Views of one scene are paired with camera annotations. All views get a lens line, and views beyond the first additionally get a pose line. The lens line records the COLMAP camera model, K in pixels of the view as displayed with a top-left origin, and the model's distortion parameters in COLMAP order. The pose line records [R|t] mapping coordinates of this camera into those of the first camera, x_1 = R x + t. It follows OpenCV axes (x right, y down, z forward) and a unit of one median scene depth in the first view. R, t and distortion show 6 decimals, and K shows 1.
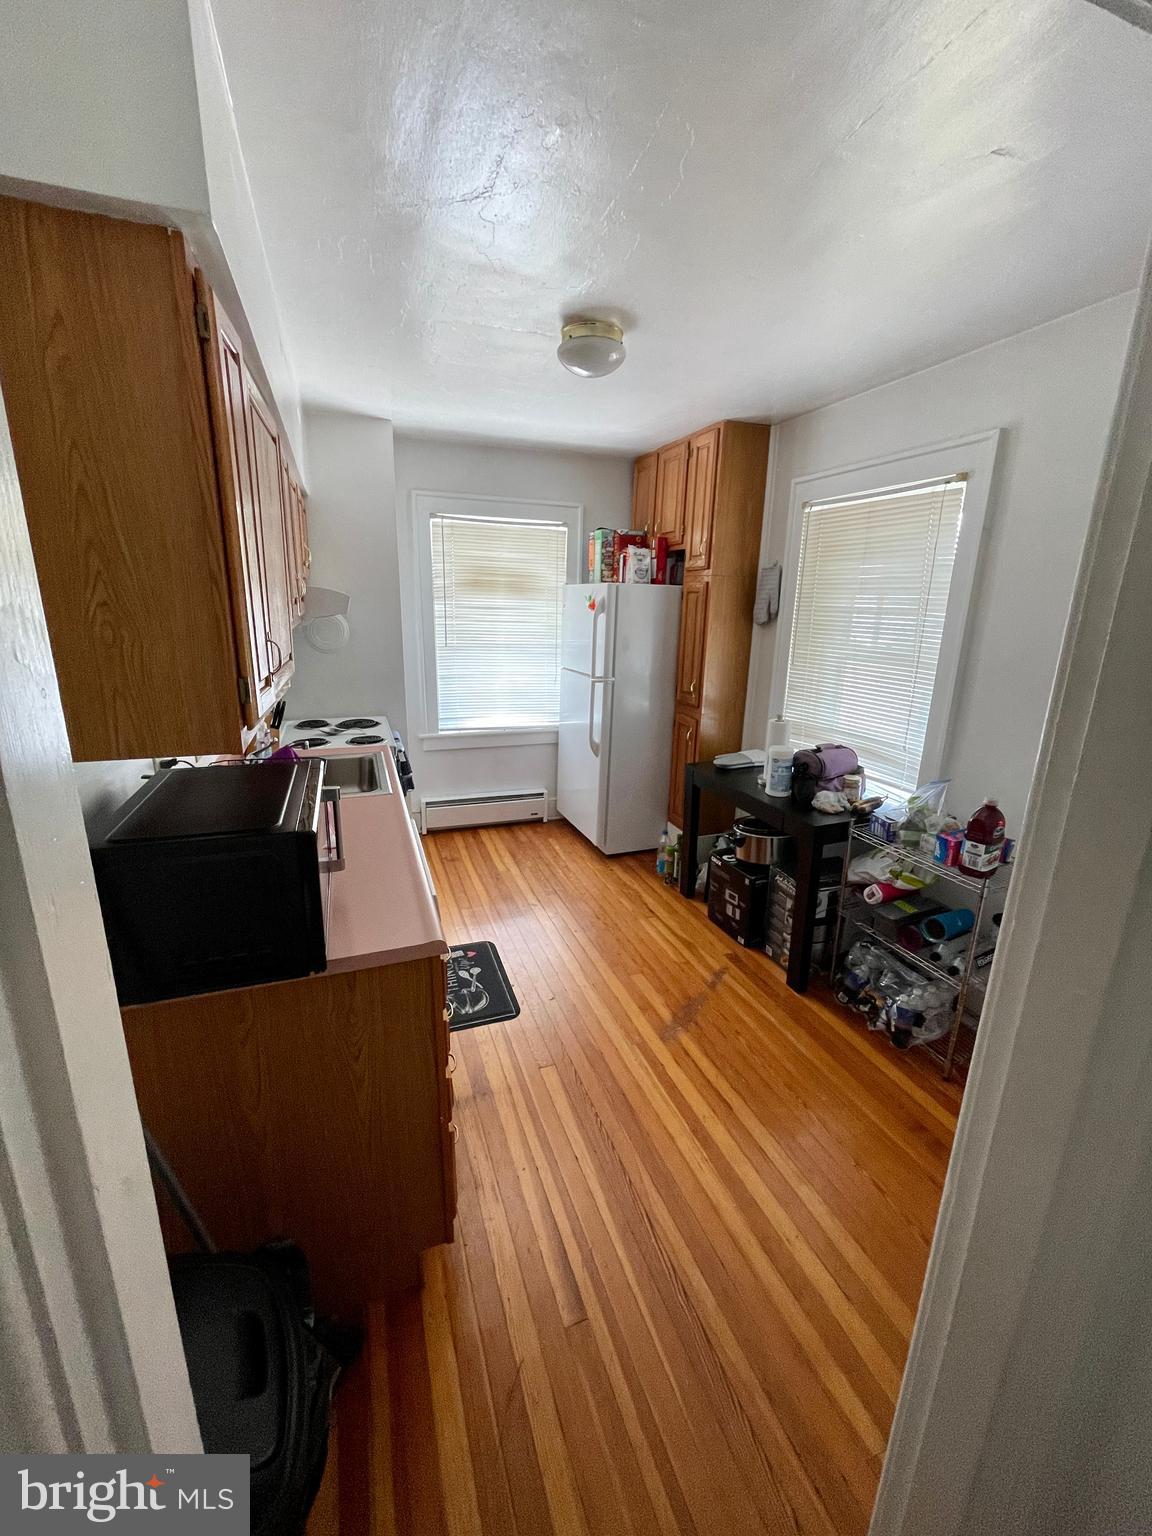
lens RADIAL K [[616.7, 0, 579.6], [0, 616.7, 757.6], [0, 0, 1]] dist [-0.002380, 0.001328]
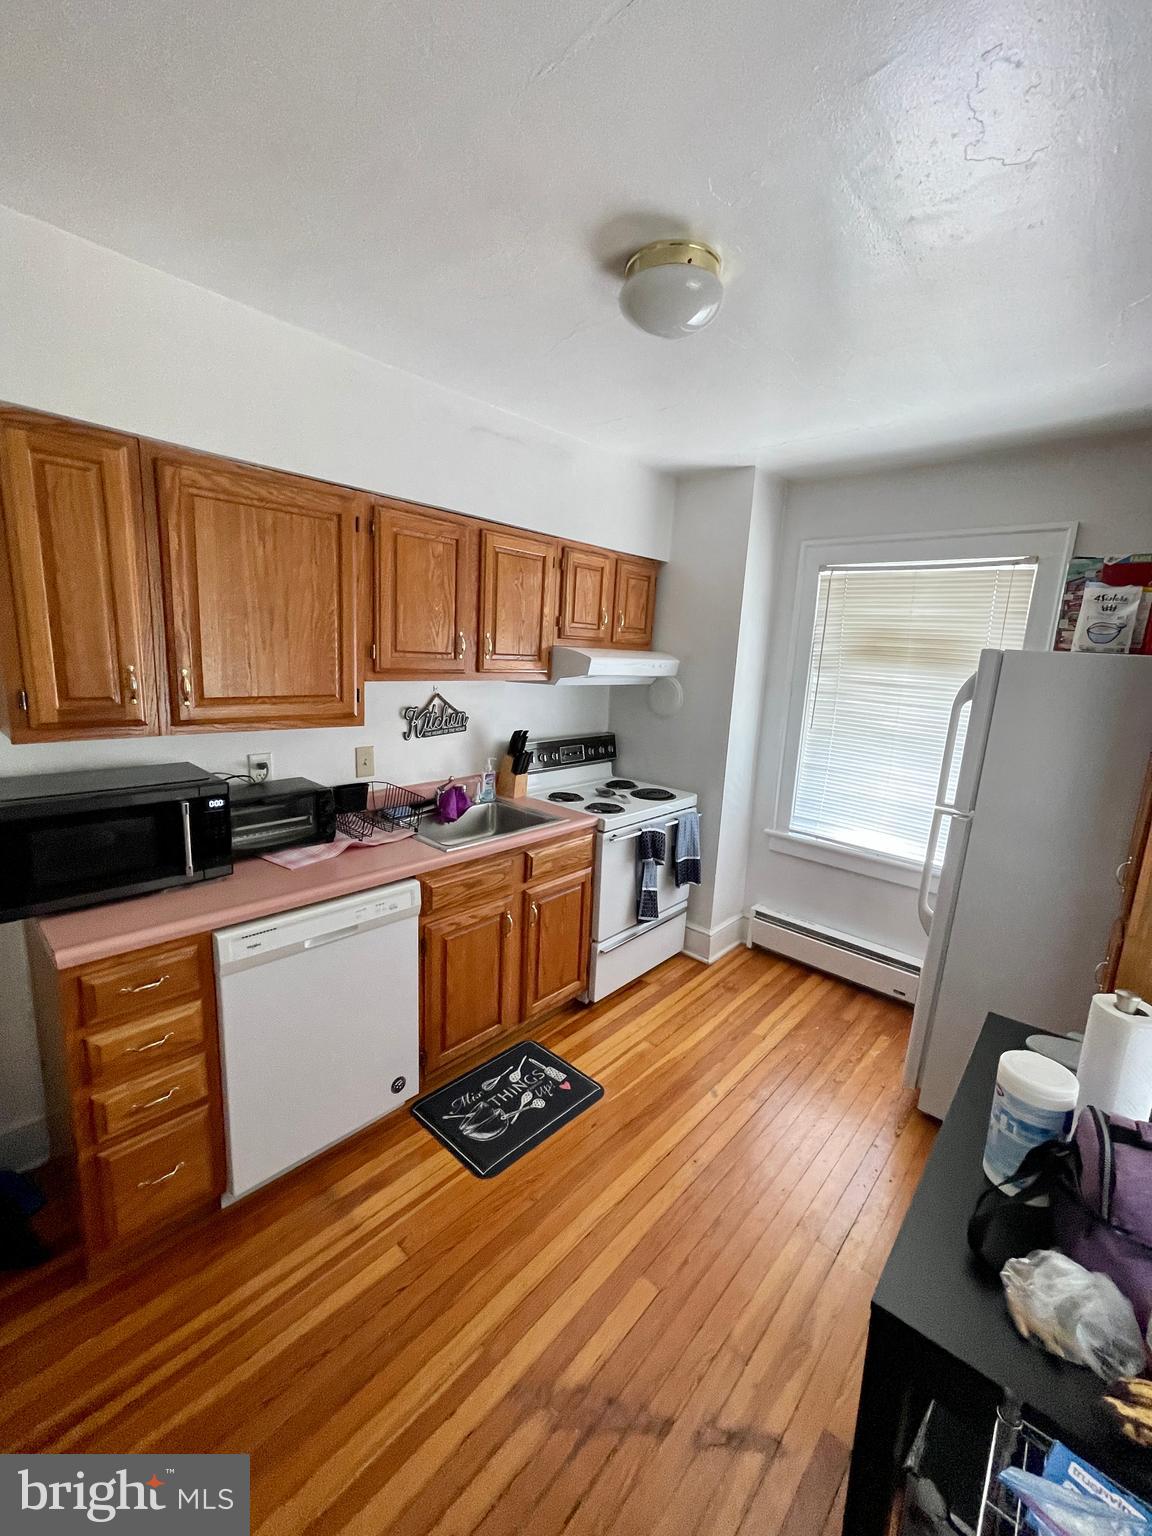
lens RADIAL K [[616.7, 0, 584.6], [0, 616.7, 760.8], [0, 0, 1]] dist [-0.002380, 0.001328]
pose [[0.465912, 0.158565, -0.870507, 0.352183], [-0.258265, 0.965342, 0.037611, -0.099181], [0.846301, 0.207298, 0.490716, 0.390242]]
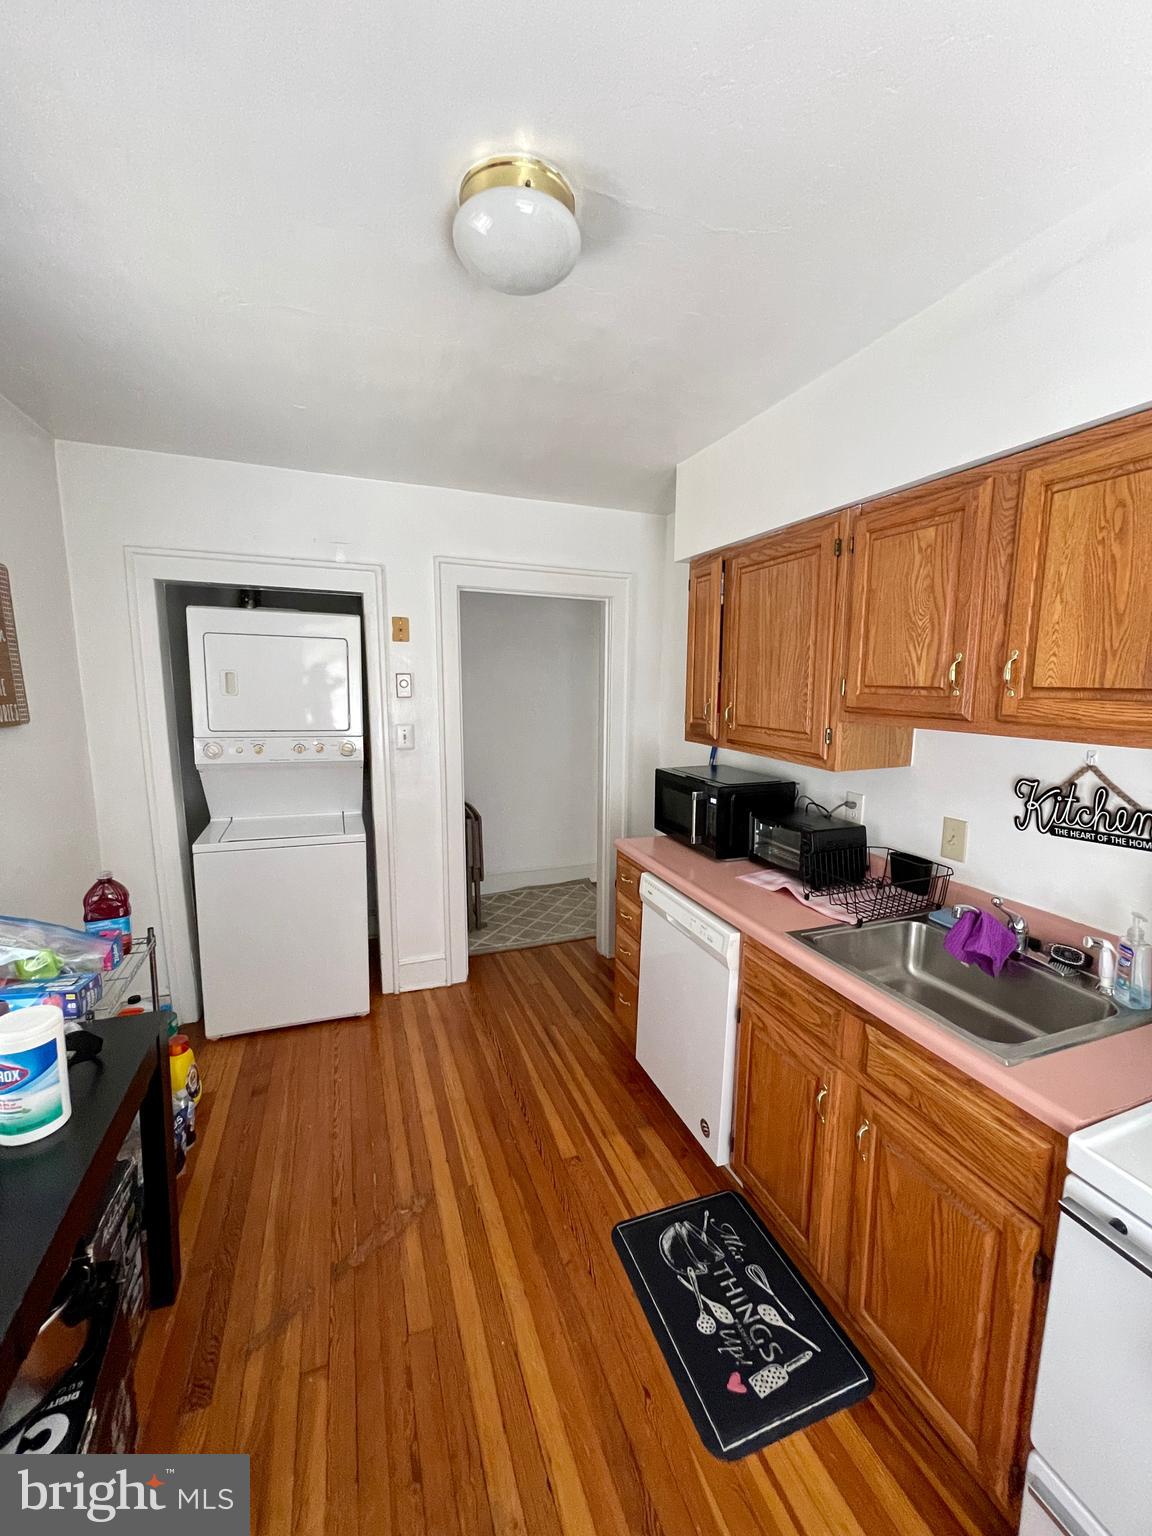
lens RADIAL K [[616.7, 0, 576.1], [0, 616.7, 762.1], [0, 0, 1]] dist [-0.002380, 0.001328]
pose [[-0.999571, -0.029017, -0.003891, -0.022698], [-0.028337, 0.925495, 0.377697, -0.241915], [-0.007358, 0.377646, -0.925921, 0.935261]]
